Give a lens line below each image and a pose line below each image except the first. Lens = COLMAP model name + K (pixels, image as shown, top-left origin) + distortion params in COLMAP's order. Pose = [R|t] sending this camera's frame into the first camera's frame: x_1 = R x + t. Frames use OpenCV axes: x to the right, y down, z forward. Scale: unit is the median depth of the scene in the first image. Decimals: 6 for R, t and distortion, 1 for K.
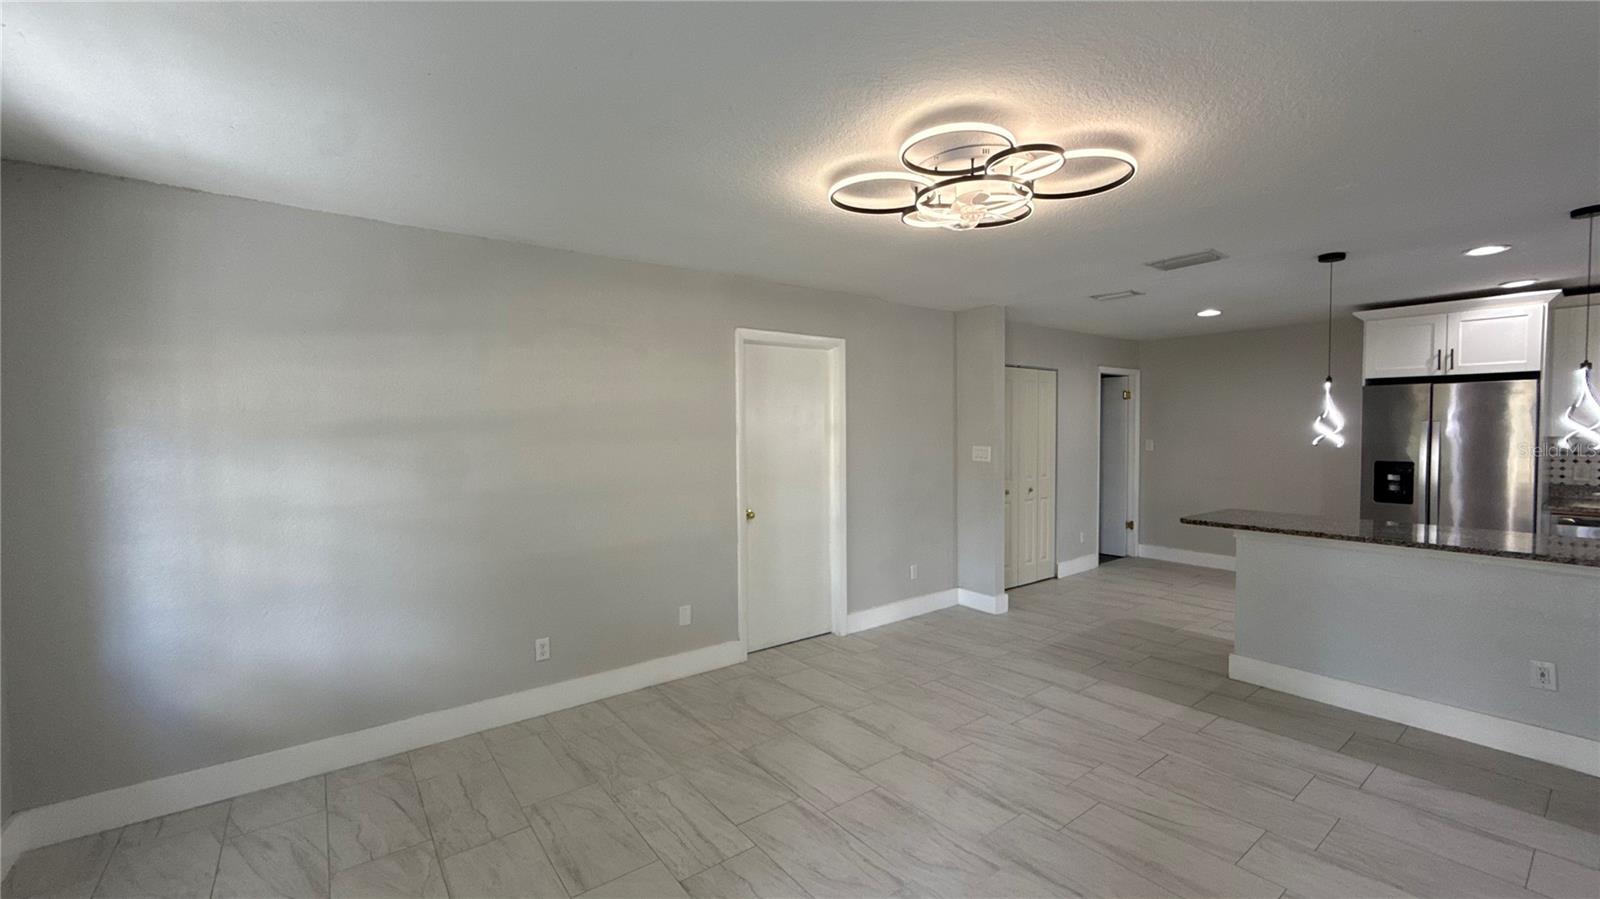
lens RADIAL K [[638.9, 0, 797.2], [0, 638.9, 449.4], [0, 0, 1]] dist [-0.000574, 0.000546]
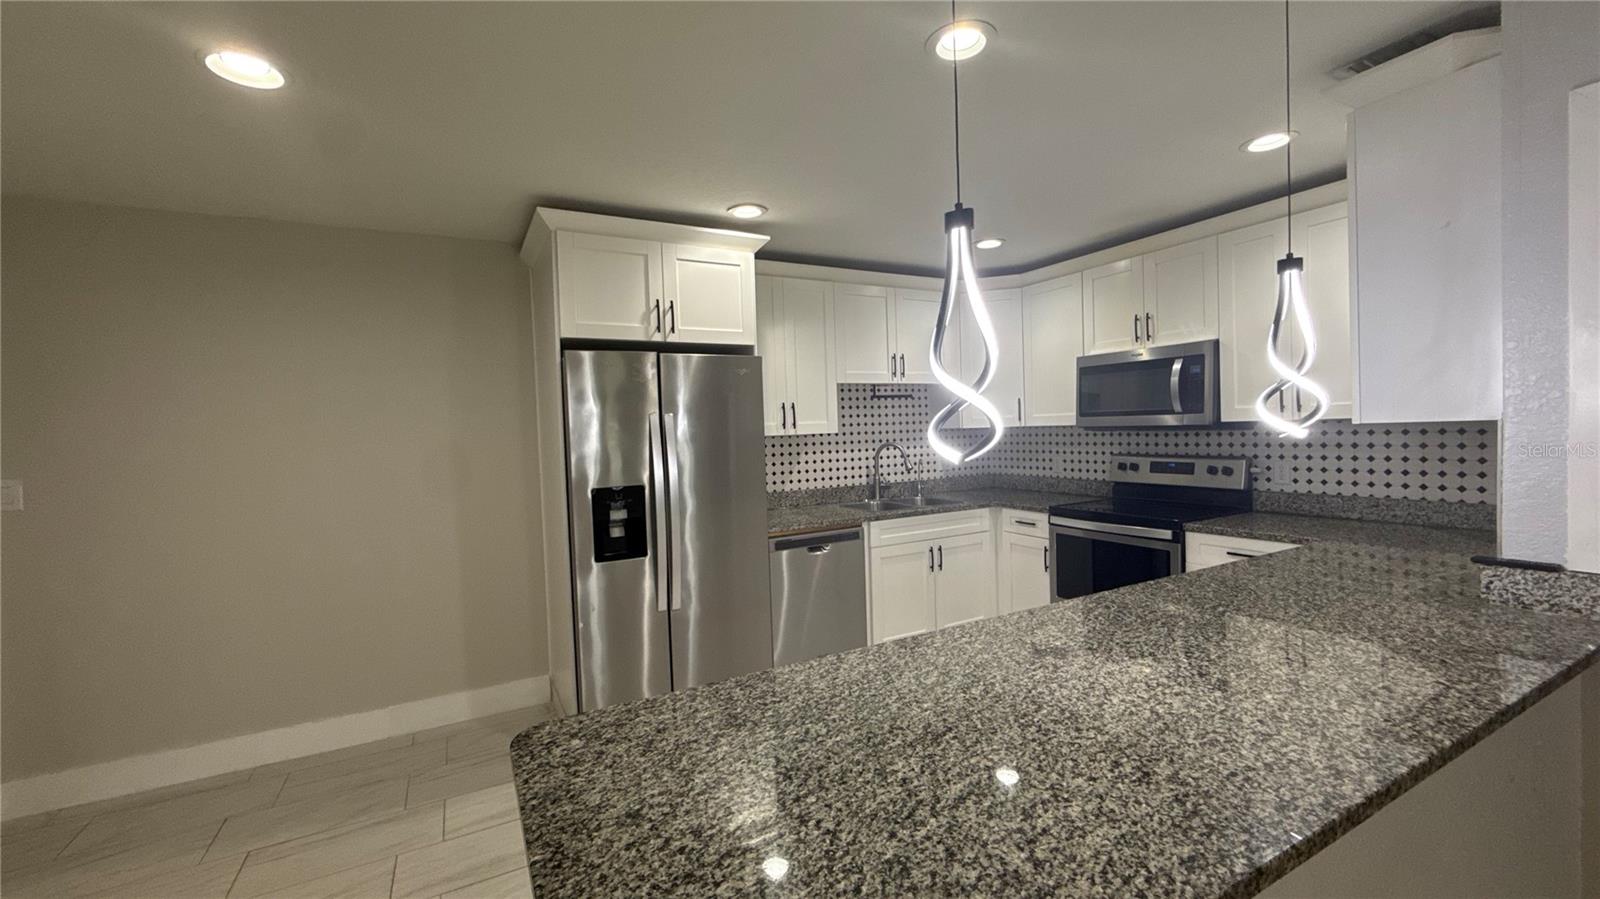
lens RADIAL K [[638.9, 0, 795.8], [0, 638.9, 449.2], [0, 0, 1]] dist [-0.000574, 0.000546]
pose [[0.156540, -0.024760, 0.987361, 0.464248], [0.073411, 0.997212, 0.013369, -0.011595], [-0.984940, 0.070391, 0.157921, 0.872339]]
